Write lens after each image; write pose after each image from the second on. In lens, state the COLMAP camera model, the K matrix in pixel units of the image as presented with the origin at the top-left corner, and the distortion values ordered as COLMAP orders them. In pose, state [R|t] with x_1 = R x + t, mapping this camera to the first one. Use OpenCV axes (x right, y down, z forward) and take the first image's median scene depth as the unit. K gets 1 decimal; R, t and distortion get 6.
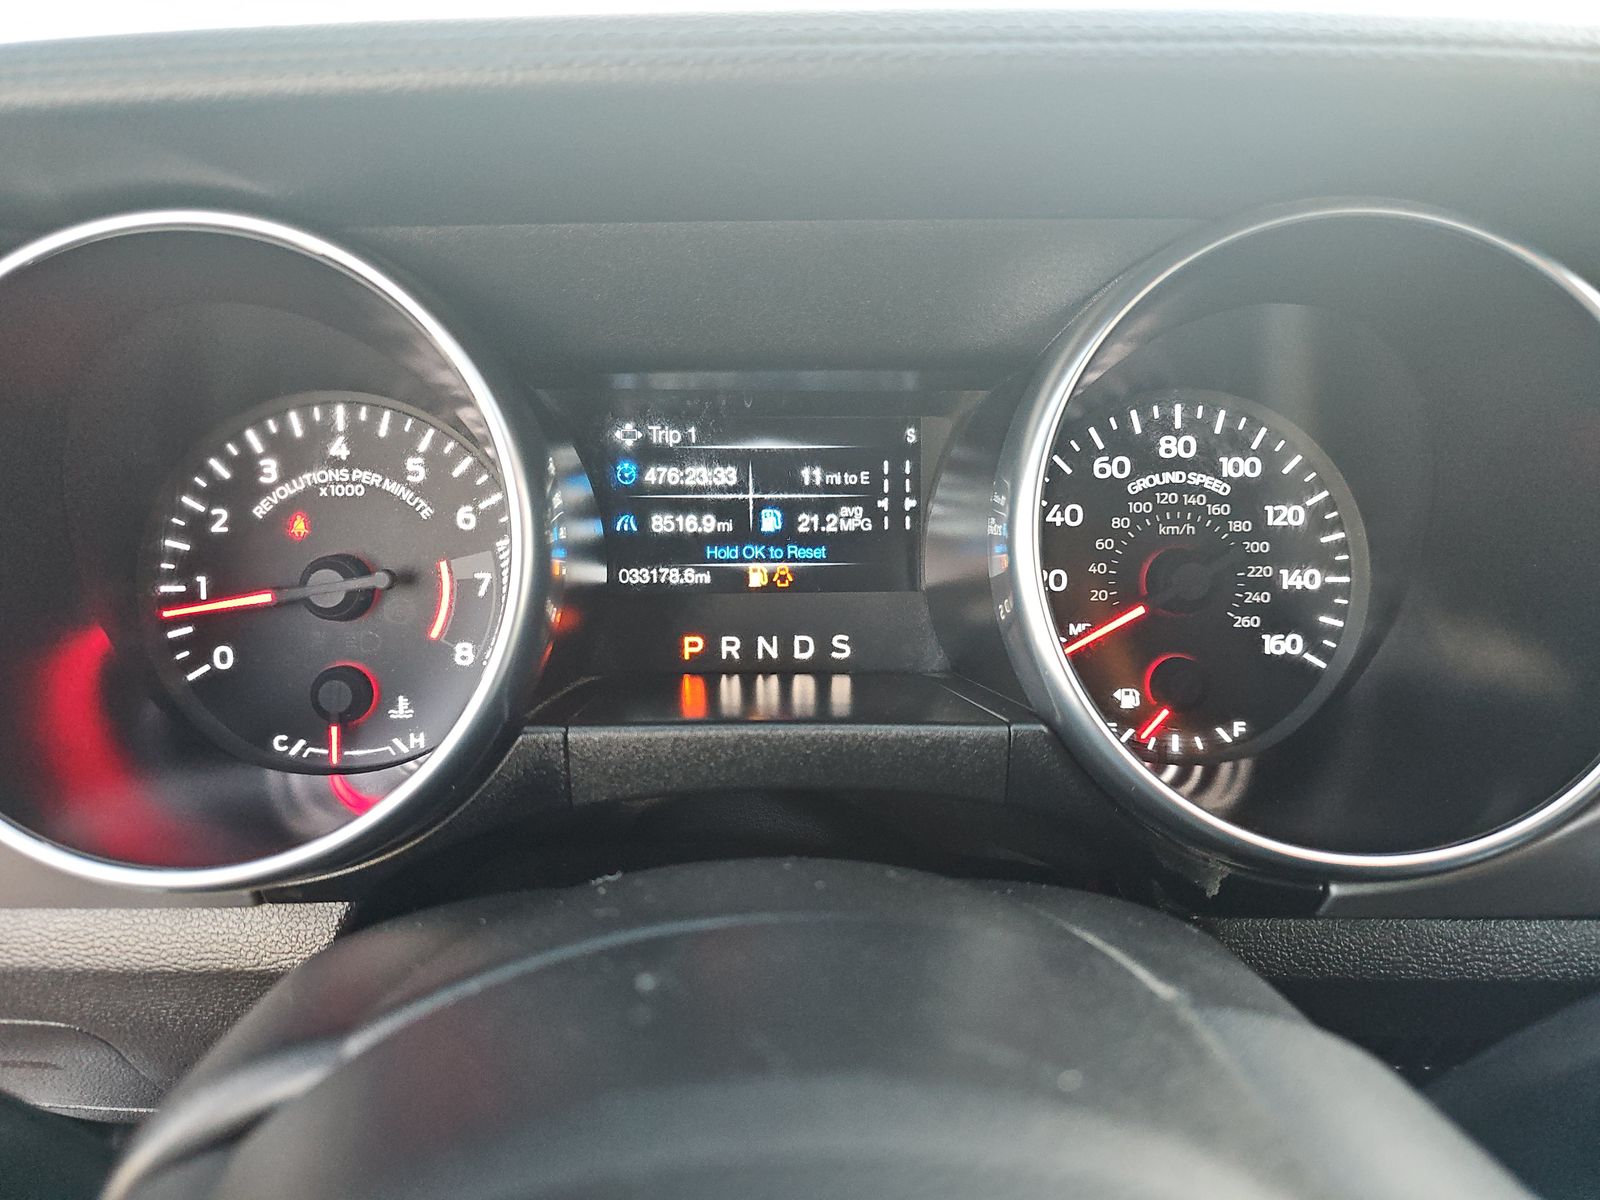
lens RADIAL K [[1217.3, 0, 800.0], [0, 1217.3, 600.0], [0, 0, 1]] dist [0.007734, -0.002691]
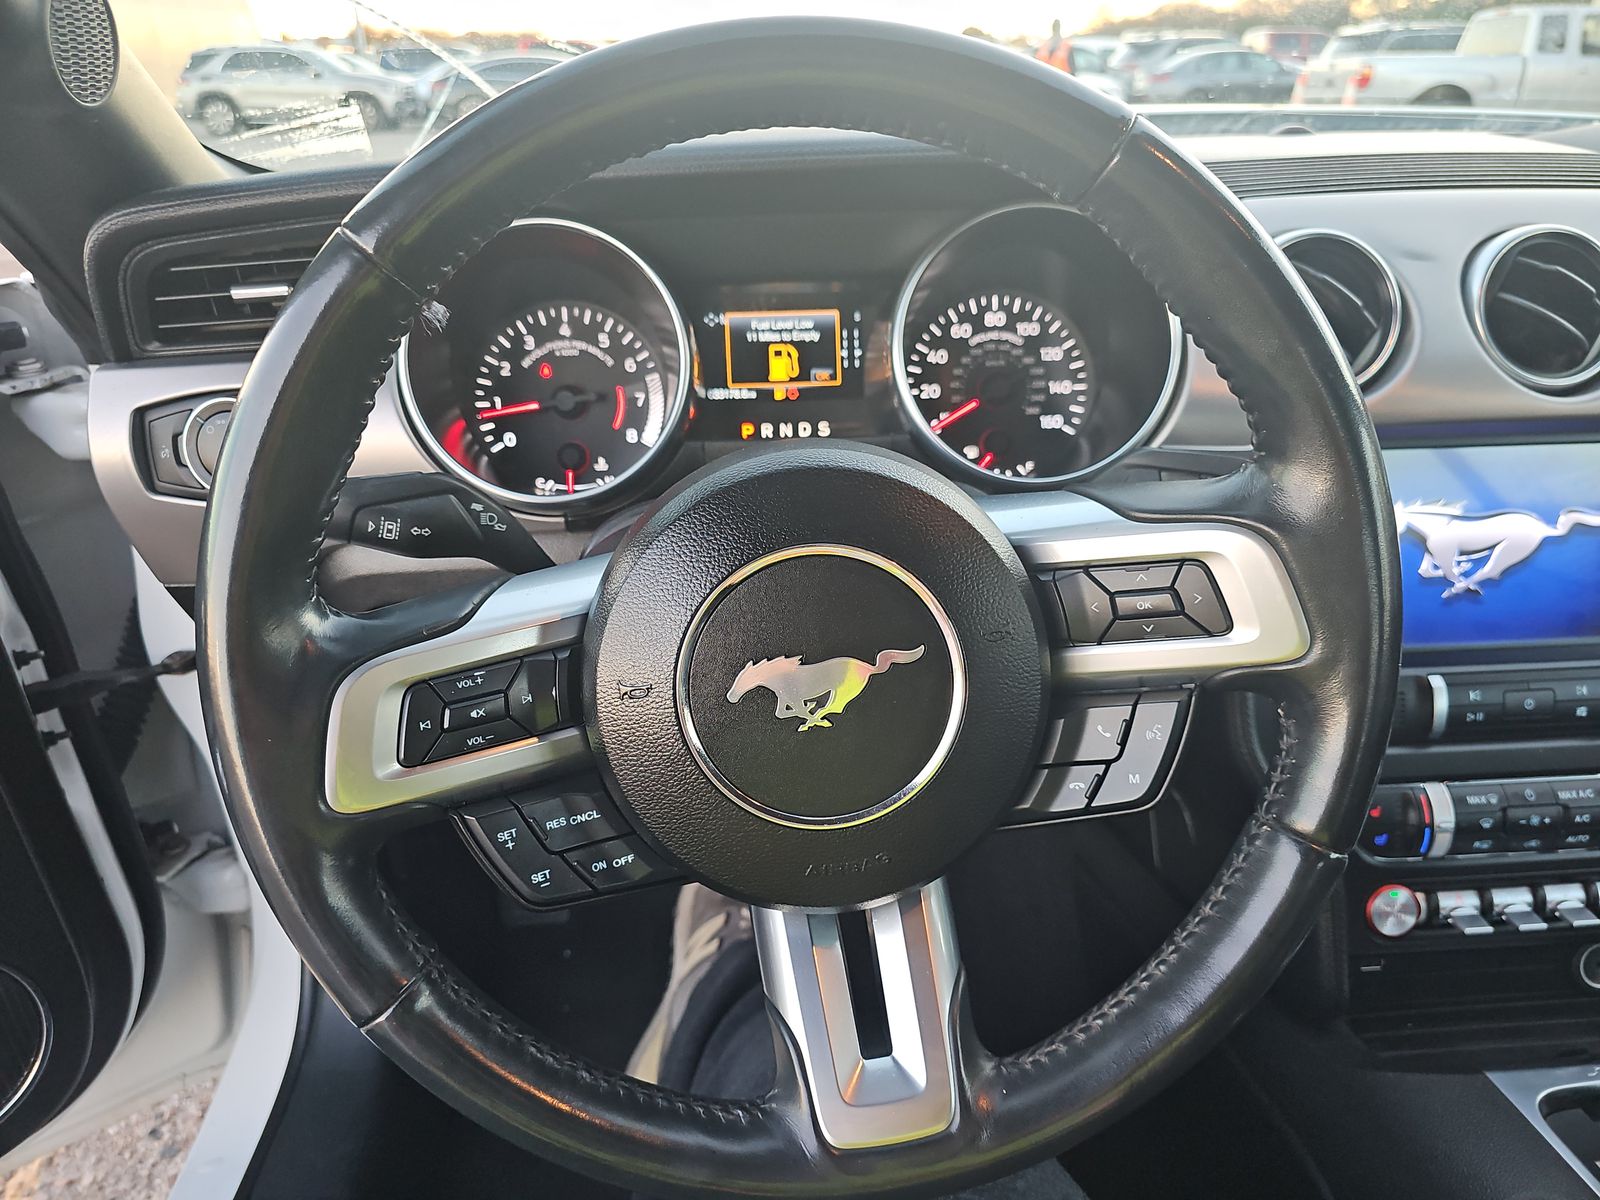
lens RADIAL K [[1128.0, 0, 800.0], [0, 1128.0, 600.0], [0, 0, 1]] dist [0.041372, -0.047316]
pose [[0.999716, -0.023251, -0.005229, -0.001085], [0.023575, 0.996978, 0.074017, 0.180529], [0.003493, -0.074119, 0.997243, -0.837597]]
